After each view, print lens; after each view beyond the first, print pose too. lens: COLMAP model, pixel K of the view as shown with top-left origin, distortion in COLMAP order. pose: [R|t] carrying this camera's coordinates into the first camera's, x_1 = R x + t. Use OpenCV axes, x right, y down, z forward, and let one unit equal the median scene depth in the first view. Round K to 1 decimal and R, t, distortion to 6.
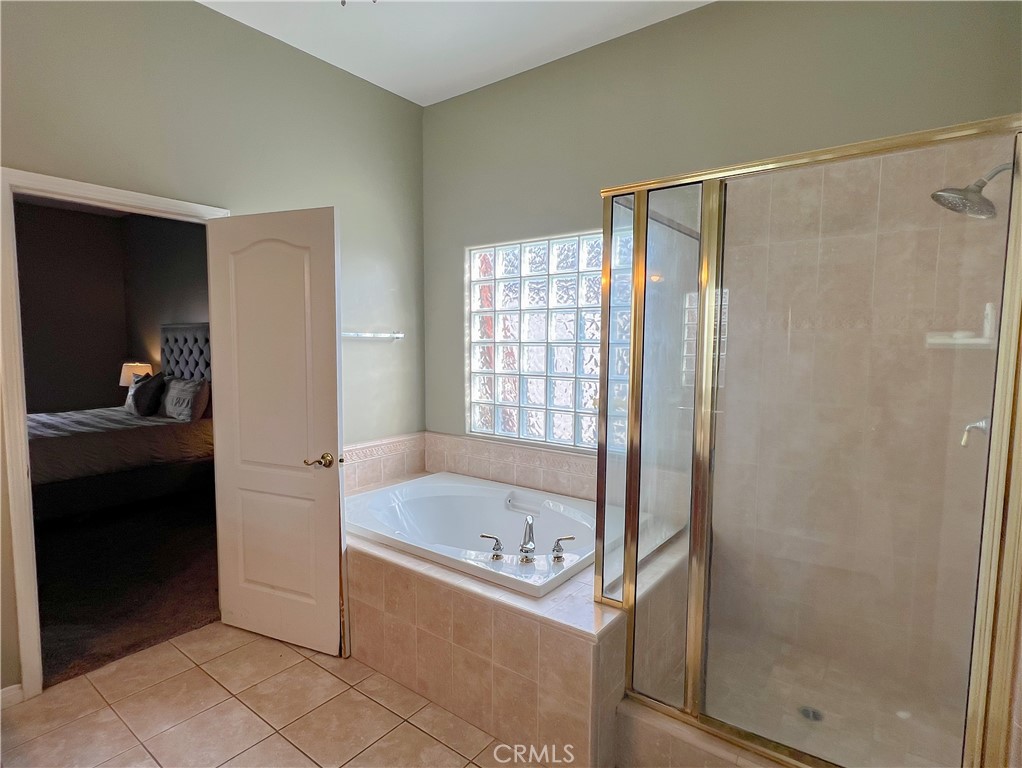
lens RADIAL K [[530.5, 0, 511.9], [0, 530.5, 387.8], [0, 0, 1]] dist [0.001037, 0.000257]
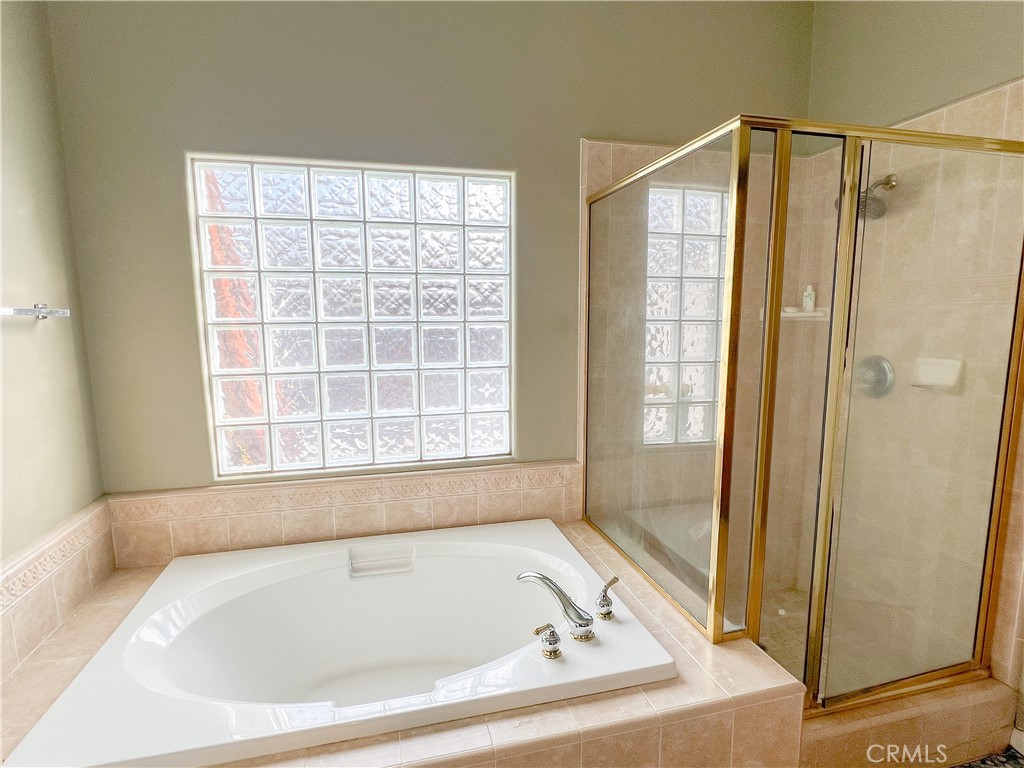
lens RADIAL K [[531.5, 0, 512.9], [0, 531.5, 387.8], [0, 0, 1]] dist [0.001037, 0.000257]
pose [[0.624967, -0.113232, 0.772395, -0.328899], [0.071886, 0.993568, 0.087491, -0.044510], [-0.777334, 0.000845, 0.629087, 0.381301]]
